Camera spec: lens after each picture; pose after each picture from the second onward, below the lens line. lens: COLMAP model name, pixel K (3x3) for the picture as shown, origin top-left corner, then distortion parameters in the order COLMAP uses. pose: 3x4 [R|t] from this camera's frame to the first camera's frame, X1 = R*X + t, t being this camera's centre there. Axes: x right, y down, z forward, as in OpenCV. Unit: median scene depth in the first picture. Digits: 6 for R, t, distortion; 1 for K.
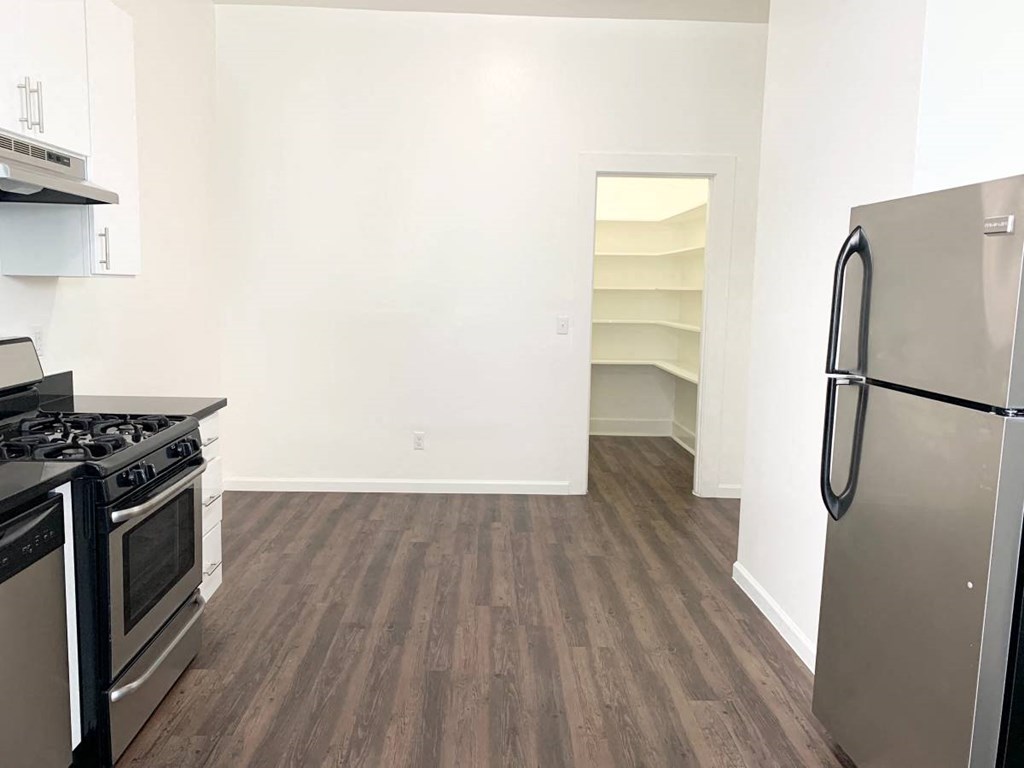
lens RADIAL K [[772.4, 0, 506.6], [0, 772.4, 380.2], [0, 0, 1]] dist [0.040727, -0.105915]
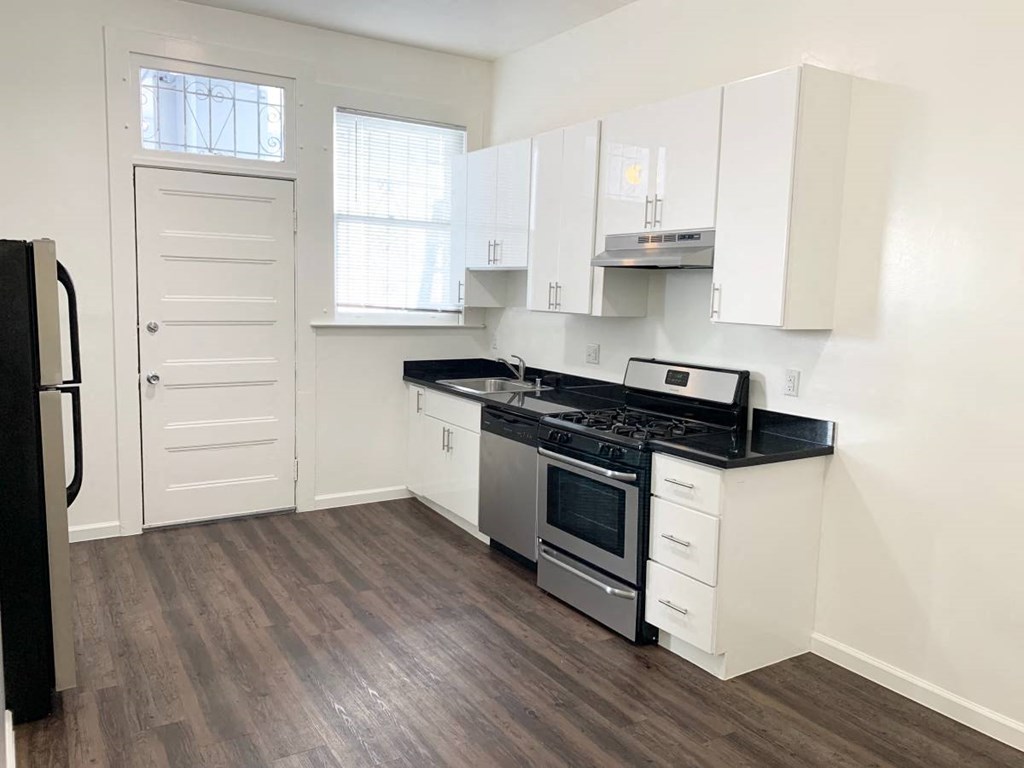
lens RADIAL K [[772.4, 0, 506.6], [0, 772.4, 380.2], [0, 0, 1]] dist [0.040727, -0.105915]
pose [[-0.860375, 0.014100, -0.509467, 0.372185], [-0.109947, 0.970946, 0.212547, -0.273370], [0.497661, 0.238885, -0.833827, 1.887345]]
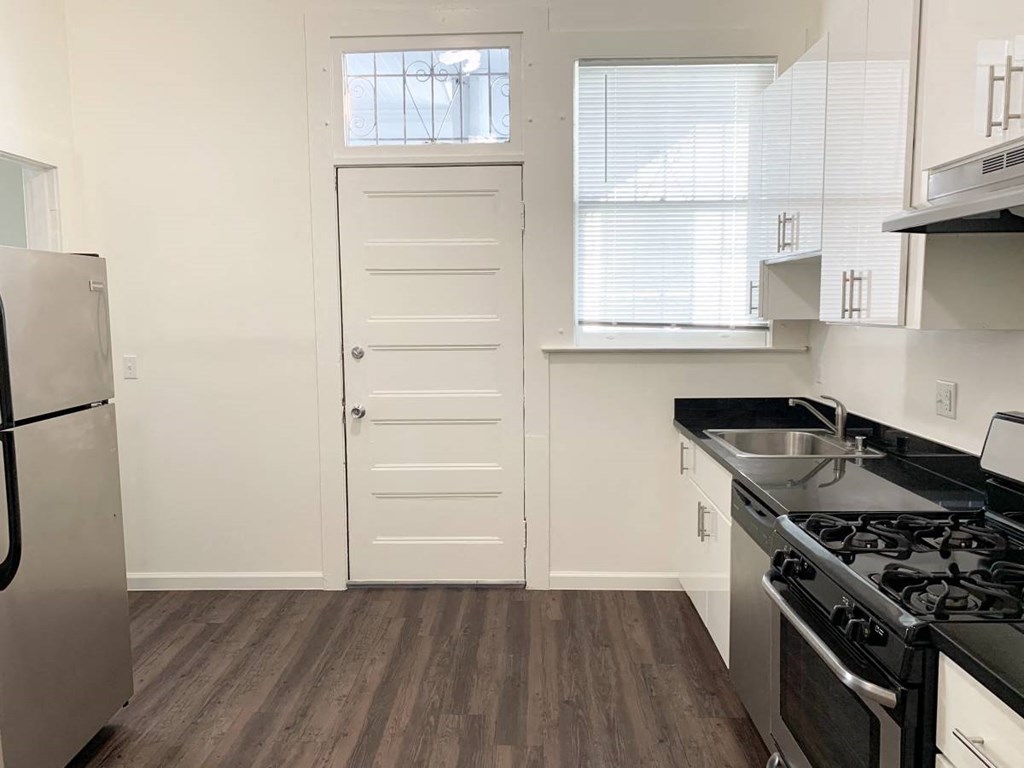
lens RADIAL K [[772.4, 0, 506.6], [0, 772.4, 380.2], [0, 0, 1]] dist [0.040727, -0.105915]
pose [[-0.998050, -0.018916, 0.059478, -0.162862], [-0.005445, 0.975722, 0.218945, -0.214609], [-0.062176, 0.218194, -0.973923, 1.501249]]
